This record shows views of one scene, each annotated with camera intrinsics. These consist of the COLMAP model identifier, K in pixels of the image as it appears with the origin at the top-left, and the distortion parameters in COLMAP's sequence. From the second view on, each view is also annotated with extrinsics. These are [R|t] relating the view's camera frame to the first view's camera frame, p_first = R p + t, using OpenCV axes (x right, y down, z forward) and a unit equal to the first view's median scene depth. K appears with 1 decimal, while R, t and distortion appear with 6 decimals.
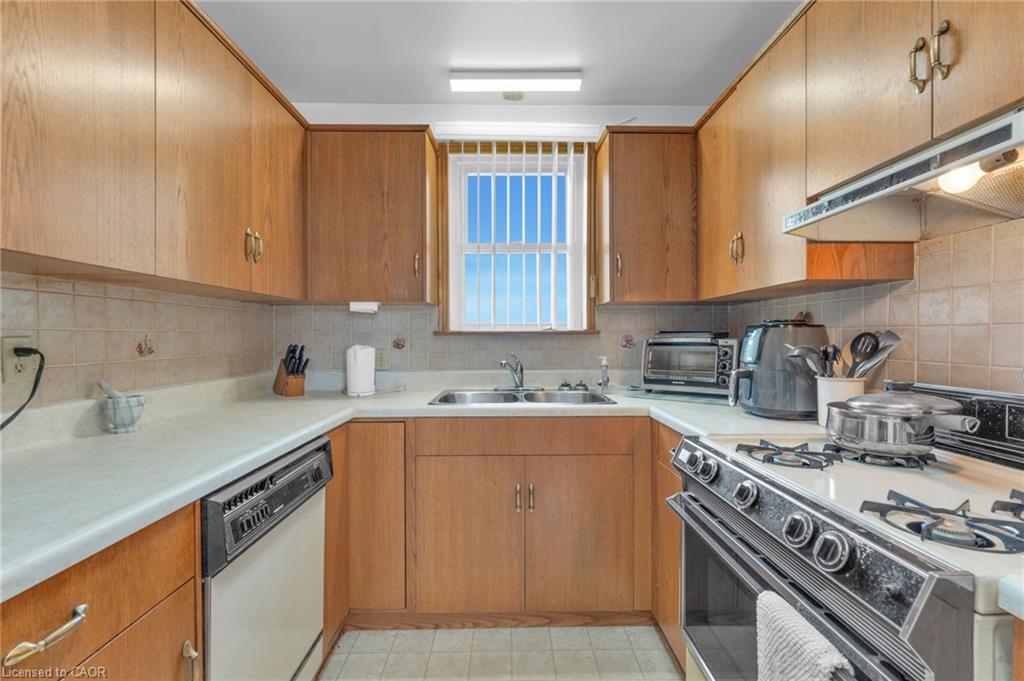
lens RADIAL K [[448.5, 0, 525.6], [0, 448.5, 340.4], [0, 0, 1]] dist [-0.000416, -0.000030]
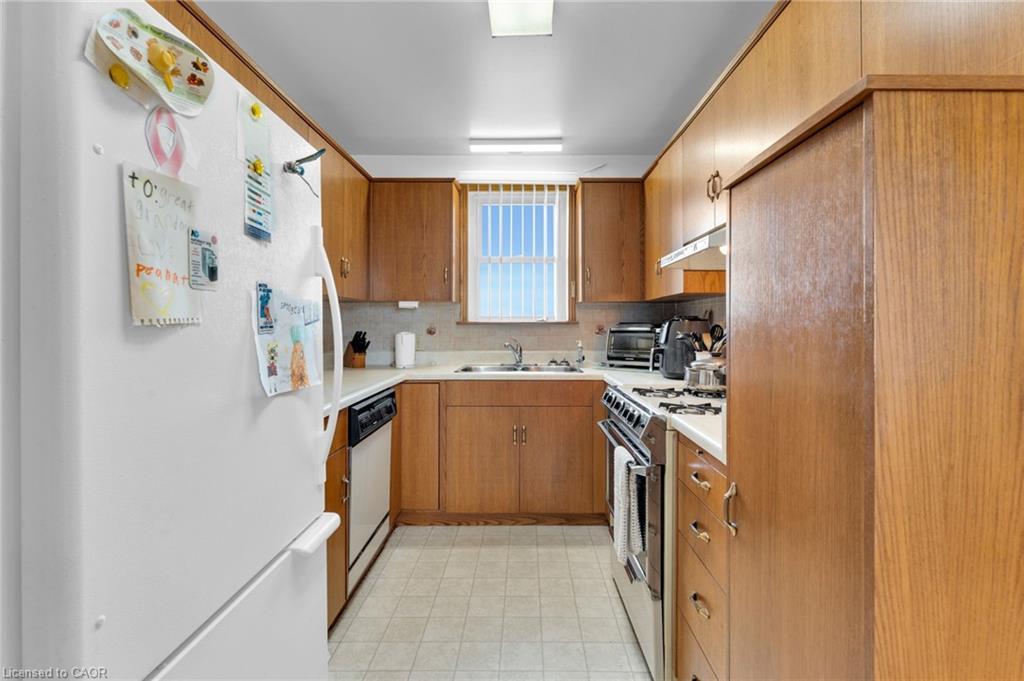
lens RADIAL K [[473.4, 0, 519.3], [0, 473.4, 320.9], [0, 0, 1]] dist [-0.003574, -0.000693]
pose [[0.998766, 0.001956, -0.049616, 0.066932], [-0.002757, 0.999867, -0.016089, -0.000621], [0.049578, 0.016206, 0.998639, -0.506051]]
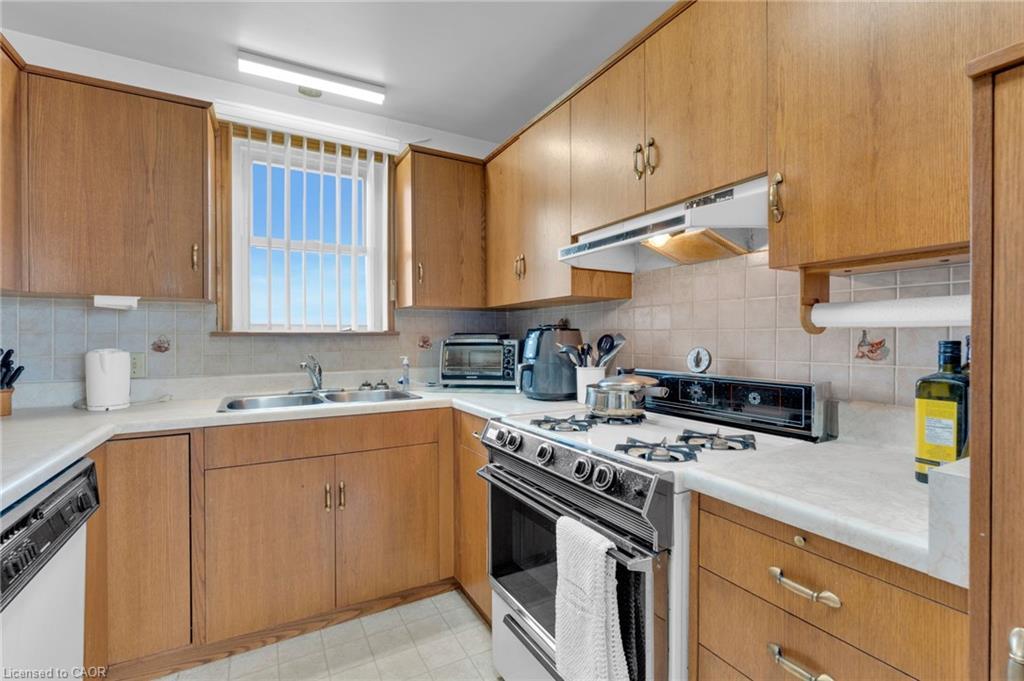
lens RADIAL K [[443.9, 0, 512.0], [0, 443.9, 340.5], [0, 0, 1]] dist [0.000026, 0.000055]
pose [[0.886281, -0.002967, 0.463138, -0.099804], [0.004226, 0.999990, -0.001680, 0.001215], [-0.463128, 0.003447, 0.886285, -0.068896]]
